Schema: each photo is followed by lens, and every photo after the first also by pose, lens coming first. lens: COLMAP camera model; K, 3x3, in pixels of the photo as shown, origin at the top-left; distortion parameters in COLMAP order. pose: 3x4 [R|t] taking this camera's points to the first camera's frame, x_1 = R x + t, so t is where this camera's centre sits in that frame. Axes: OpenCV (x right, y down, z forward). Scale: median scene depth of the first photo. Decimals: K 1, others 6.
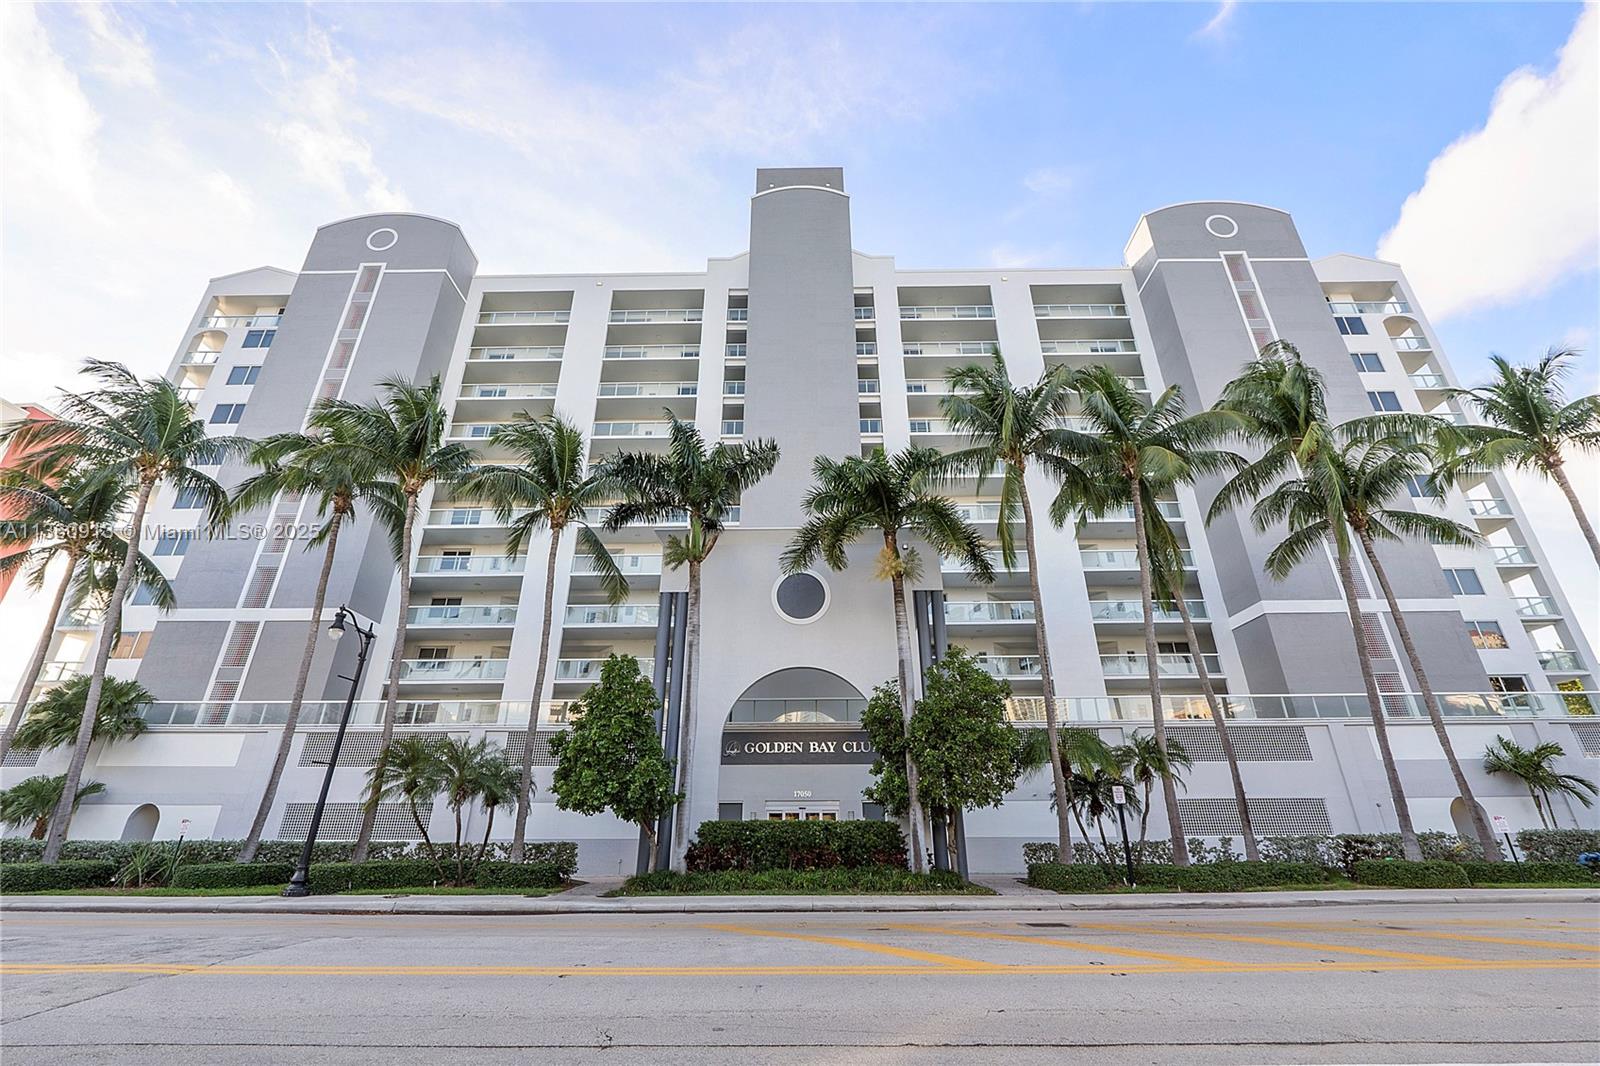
lens RADIAL K [[625.8, 0, 798.8], [0, 625.8, 581.2], [0, 0, 1]] dist [-0.016635, -0.000113]
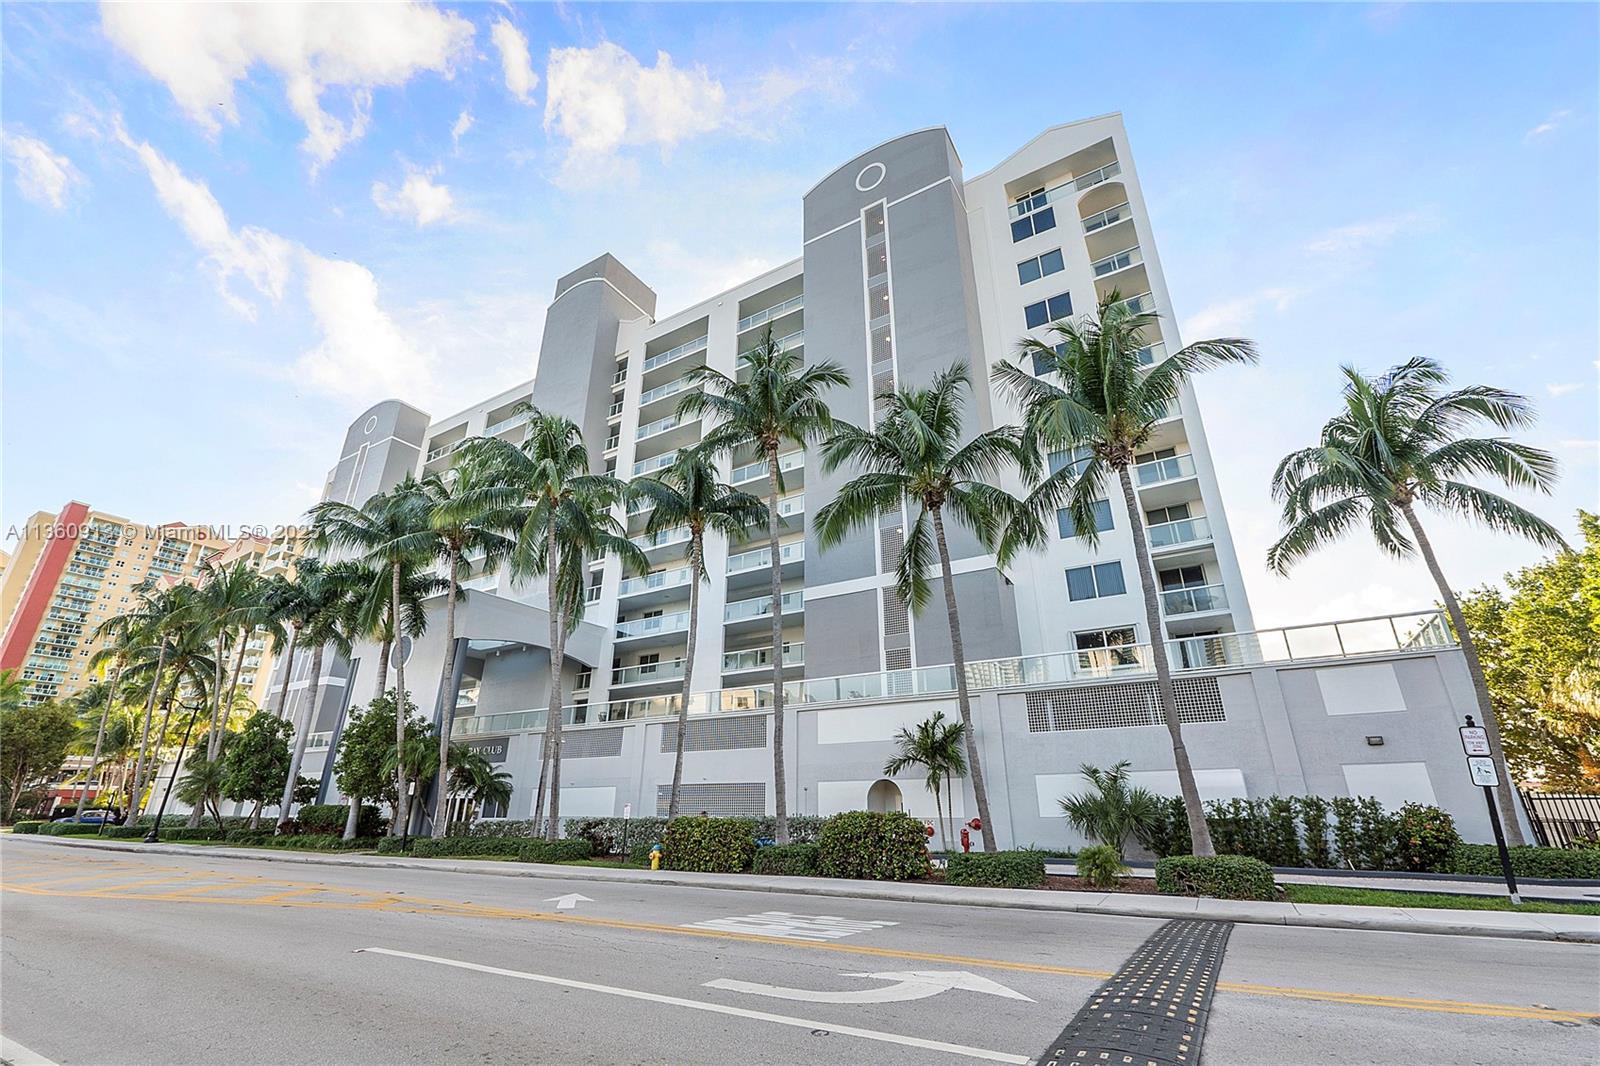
lens RADIAL K [[688.3, 0, 807.4], [0, 688.3, 532.0], [0, 0, 1]] dist [-0.001177, -0.000258]
pose [[0.859234, -0.193455, -0.473596, 0.596887], [0.194749, 0.979732, -0.046874, -0.003502], [0.473065, -0.051957, 0.879494, -0.003125]]
